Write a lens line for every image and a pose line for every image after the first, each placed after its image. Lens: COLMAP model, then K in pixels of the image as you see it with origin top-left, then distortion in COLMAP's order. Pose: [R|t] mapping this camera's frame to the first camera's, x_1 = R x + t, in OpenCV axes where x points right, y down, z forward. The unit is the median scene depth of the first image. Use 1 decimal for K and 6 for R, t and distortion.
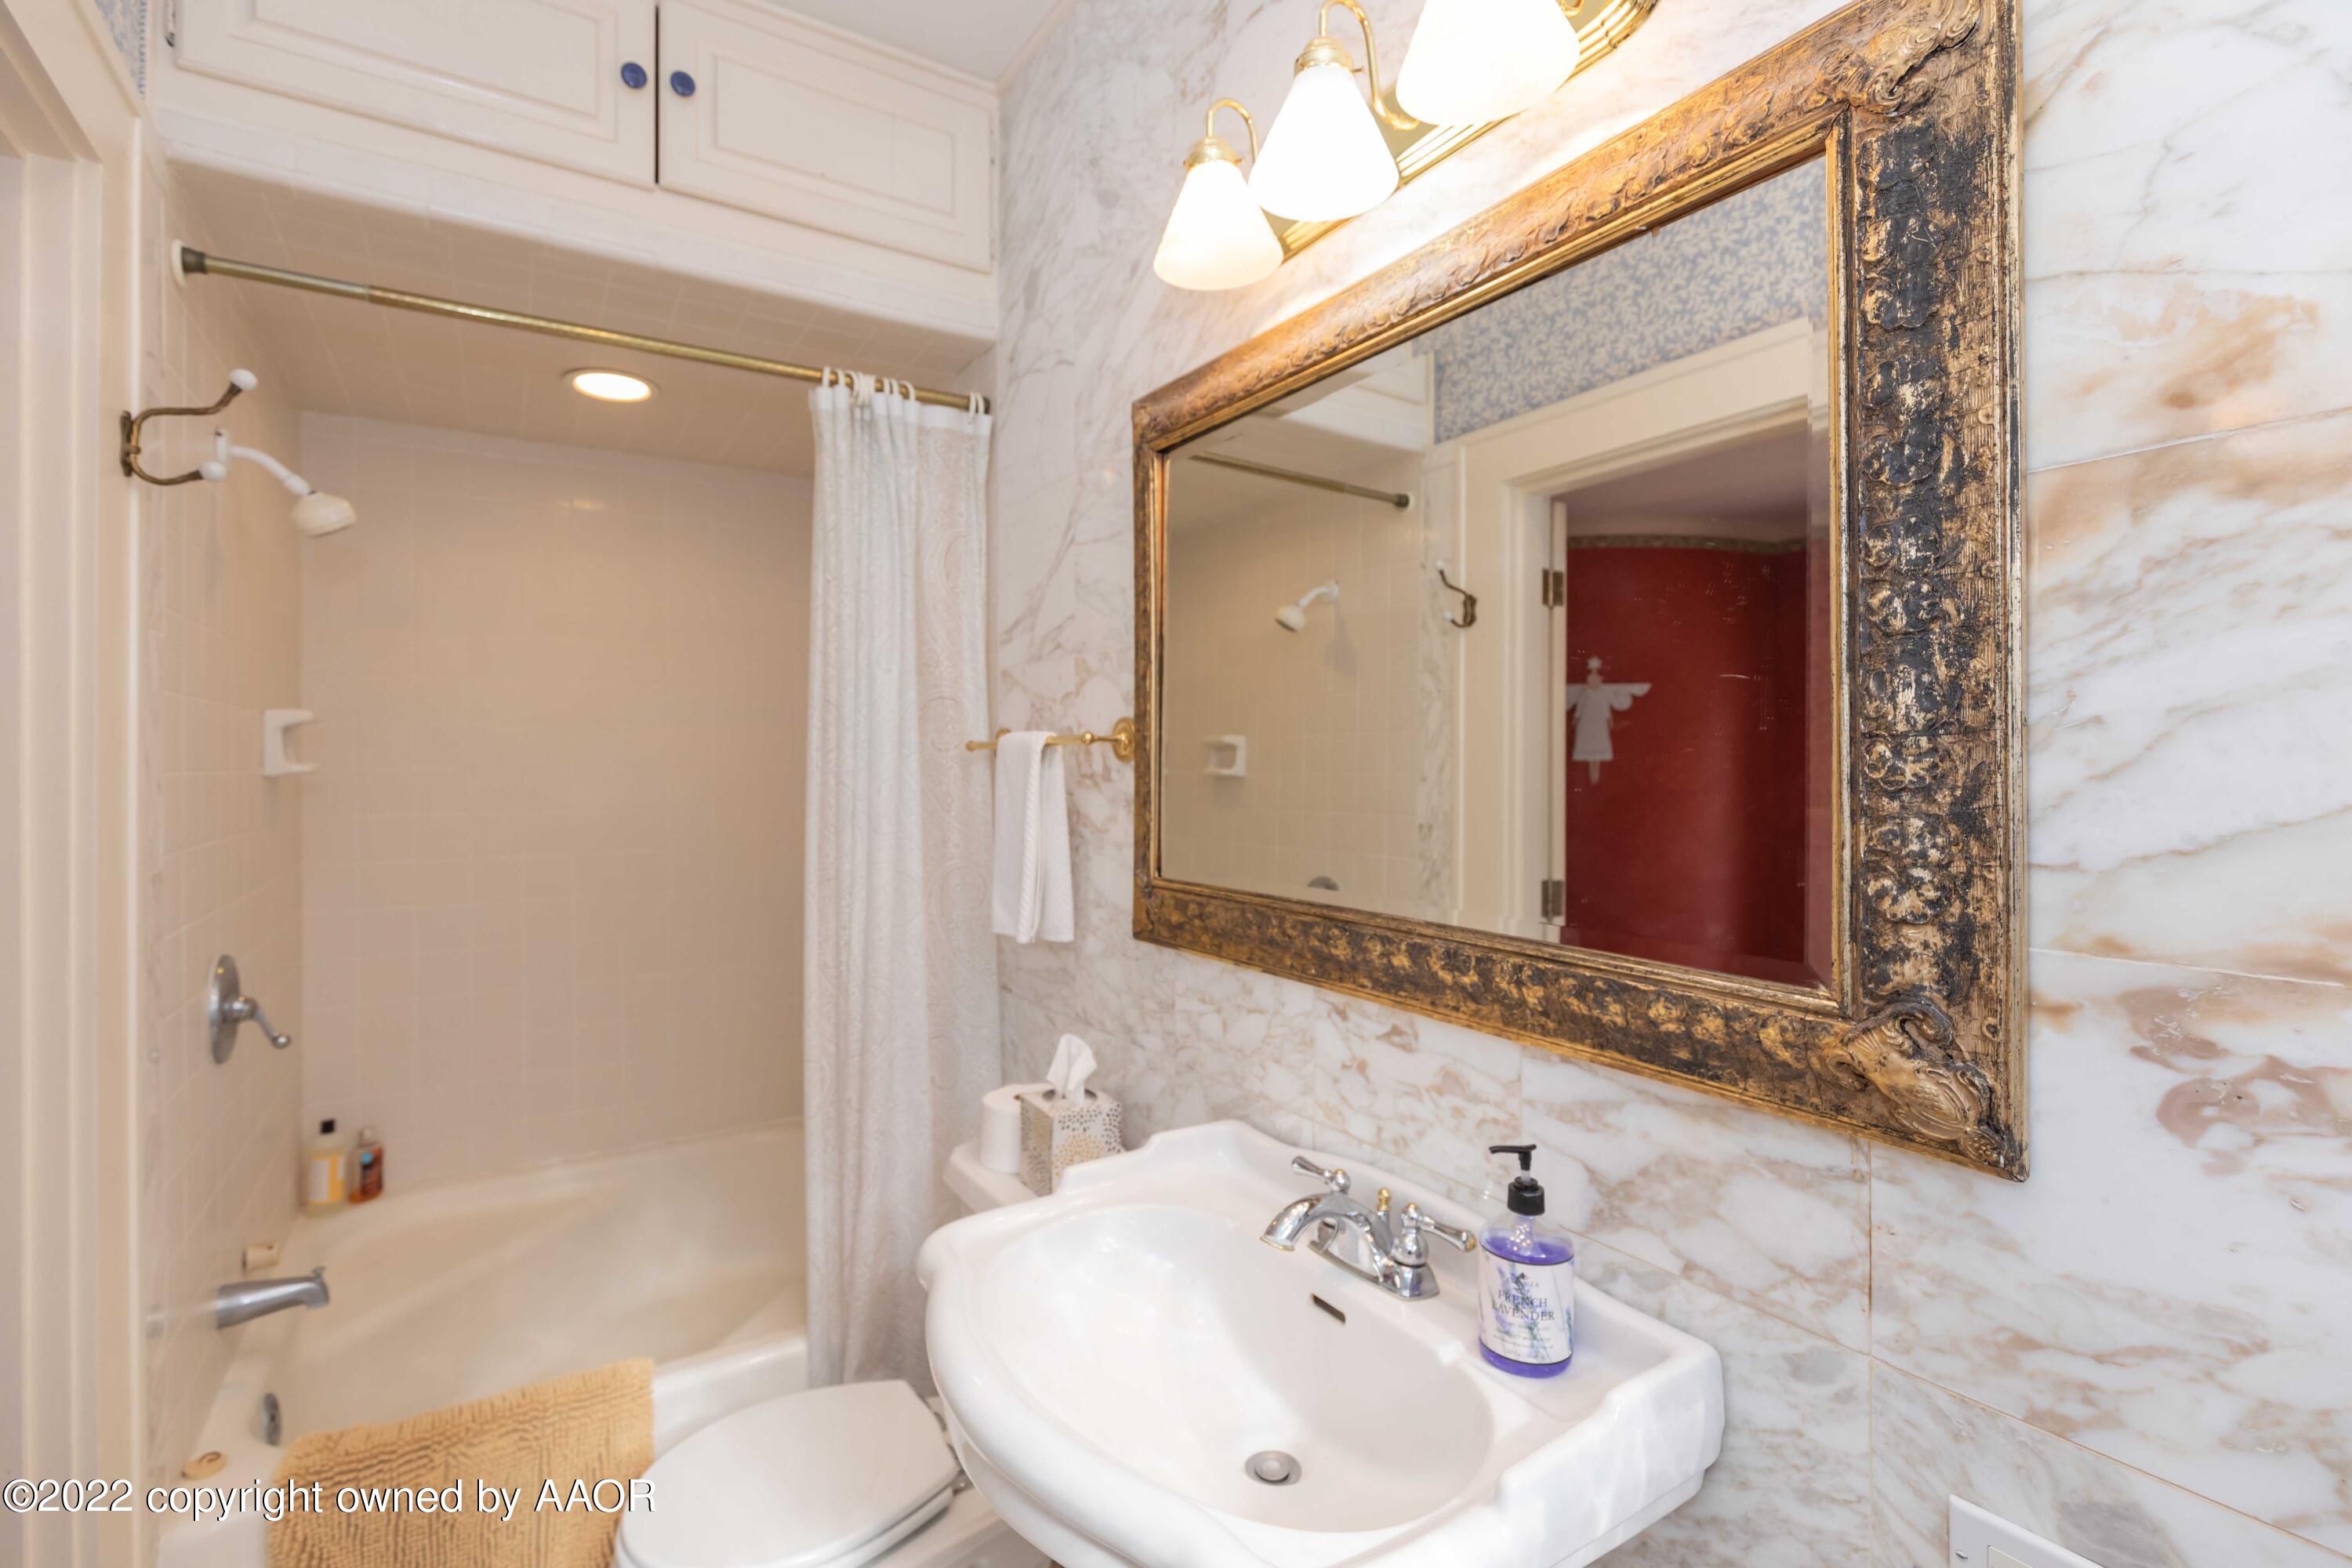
lens RADIAL K [[1075.5, 0, 1179.0], [0, 1075.5, 767.4], [0, 0, 1]] dist [0.009264, -0.002773]
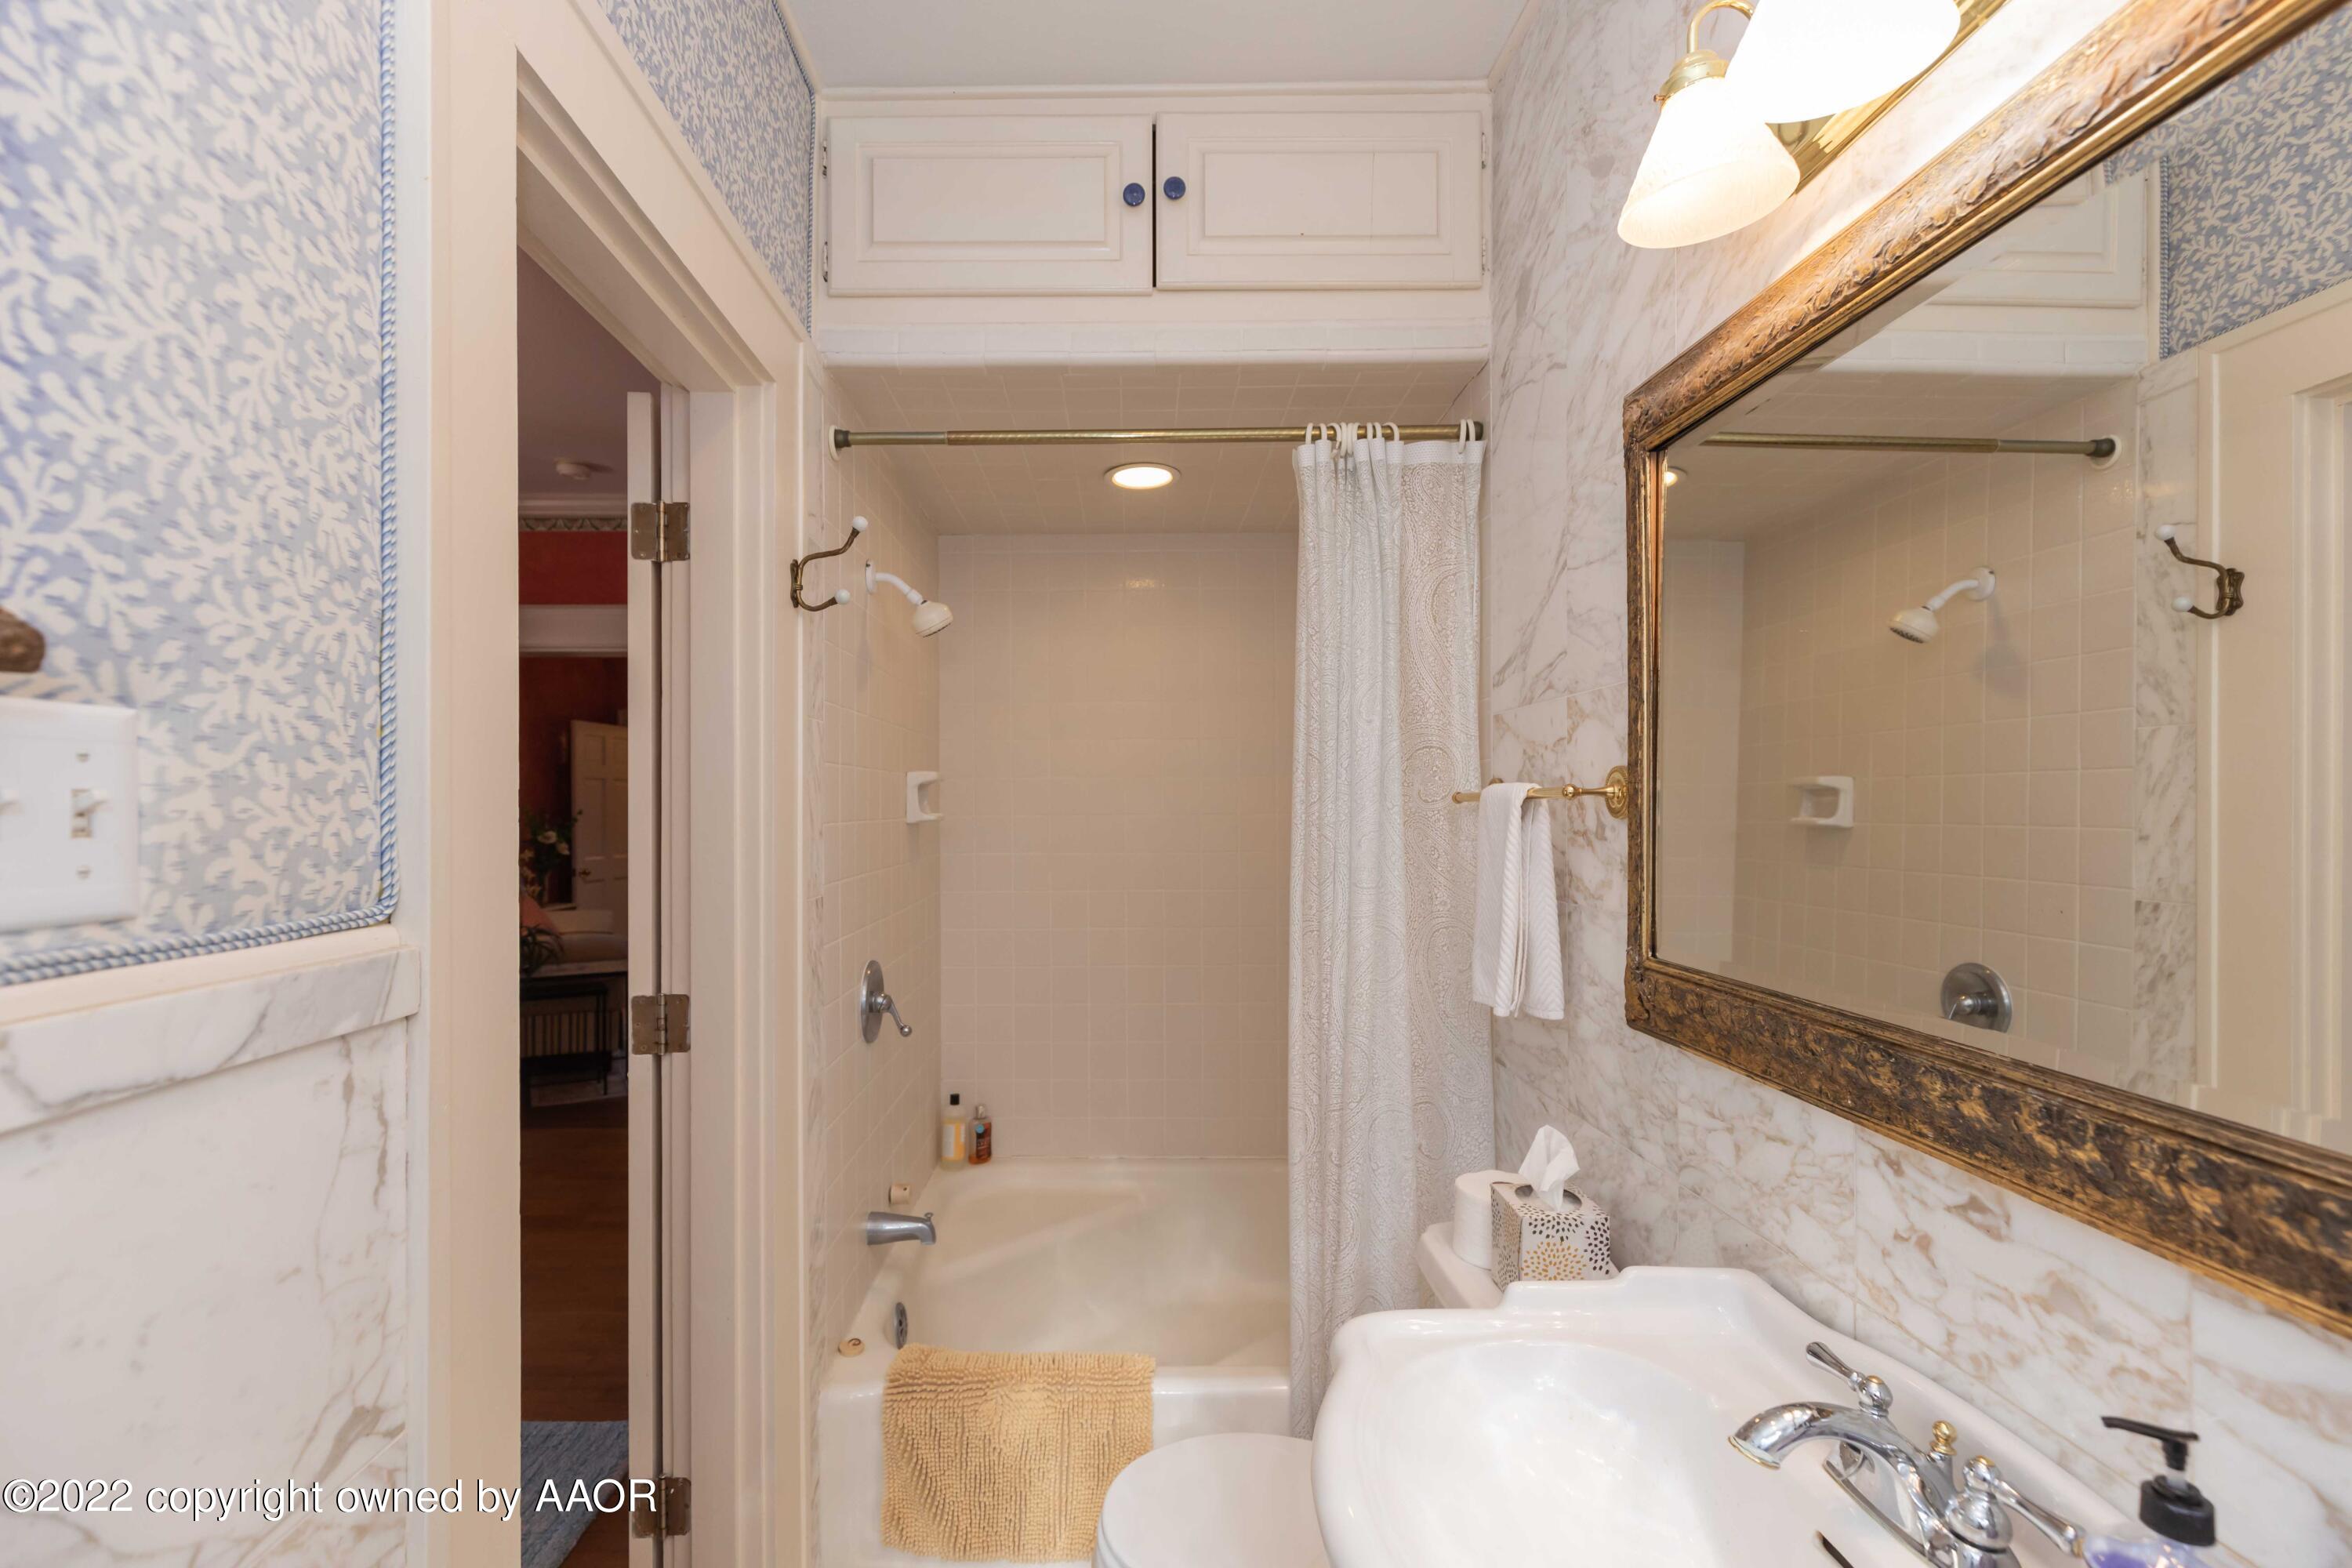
lens RADIAL K [[1075.5, 0, 1179.5], [0, 1075.5, 798.7], [0, 0, 1]] dist [0.009264, -0.002773]
pose [[0.838582, 0.000785, -0.544774, 0.131591], [-0.000838, 1.000000, 0.000151, -0.021918], [0.544774, 0.000330, 0.838583, 0.096602]]
